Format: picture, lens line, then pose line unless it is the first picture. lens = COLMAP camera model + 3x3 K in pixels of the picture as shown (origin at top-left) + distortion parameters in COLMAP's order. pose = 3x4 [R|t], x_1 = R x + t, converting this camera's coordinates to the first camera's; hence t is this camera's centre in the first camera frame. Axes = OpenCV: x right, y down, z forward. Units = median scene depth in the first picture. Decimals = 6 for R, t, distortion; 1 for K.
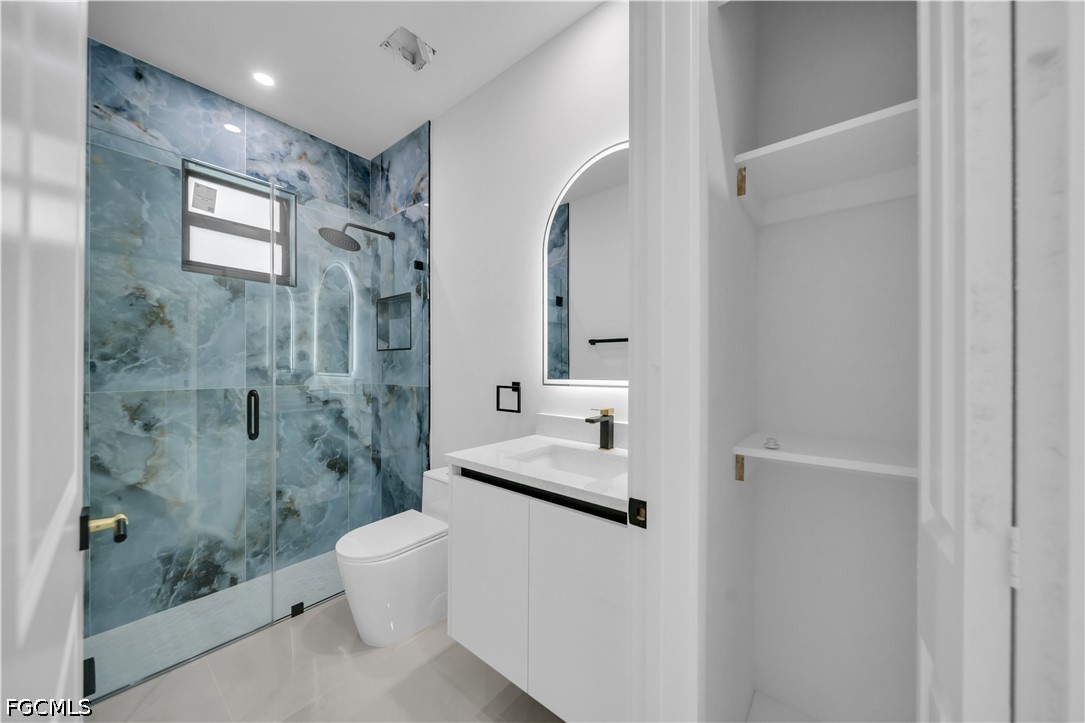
lens RADIAL K [[374.9, 0, 545.8], [0, 374.9, 367.9], [0, 0, 1]] dist [0.003036, -0.002098]
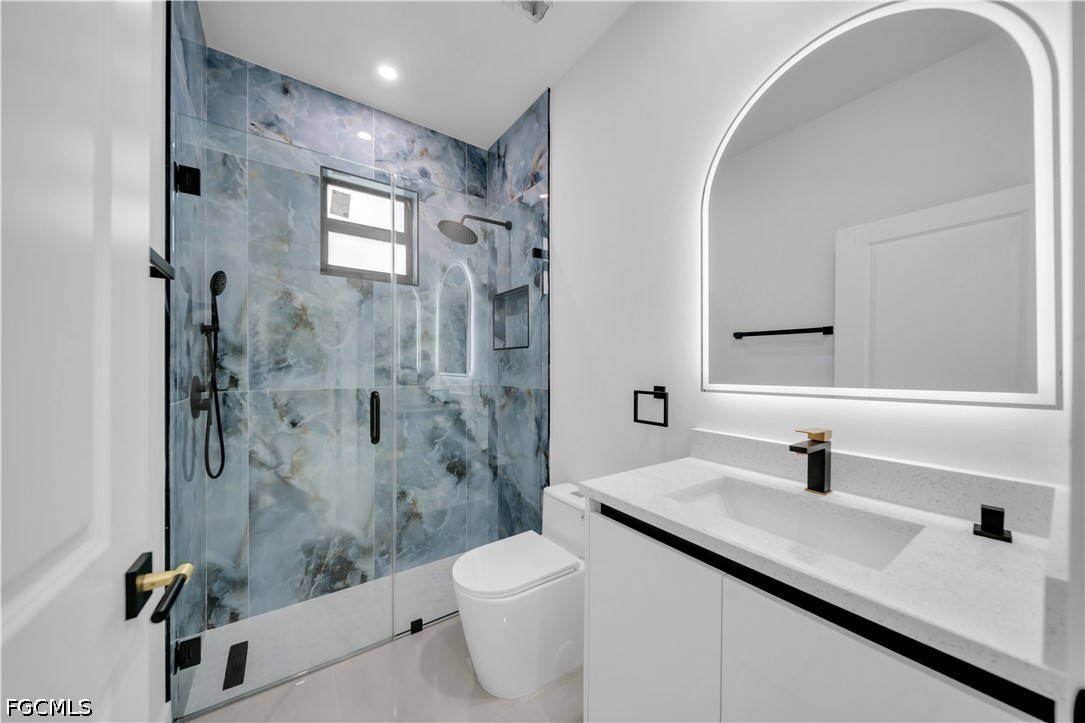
lens RADIAL K [[374.9, 0, 545.8], [0, 374.9, 367.9], [0, 0, 1]] dist [0.003036, -0.002098]
pose [[0.961142, -0.000078, -0.276055, -0.077569], [0.000147, 1.000000, 0.000228, -0.000546], [0.276055, -0.000260, 0.961142, 0.158165]]
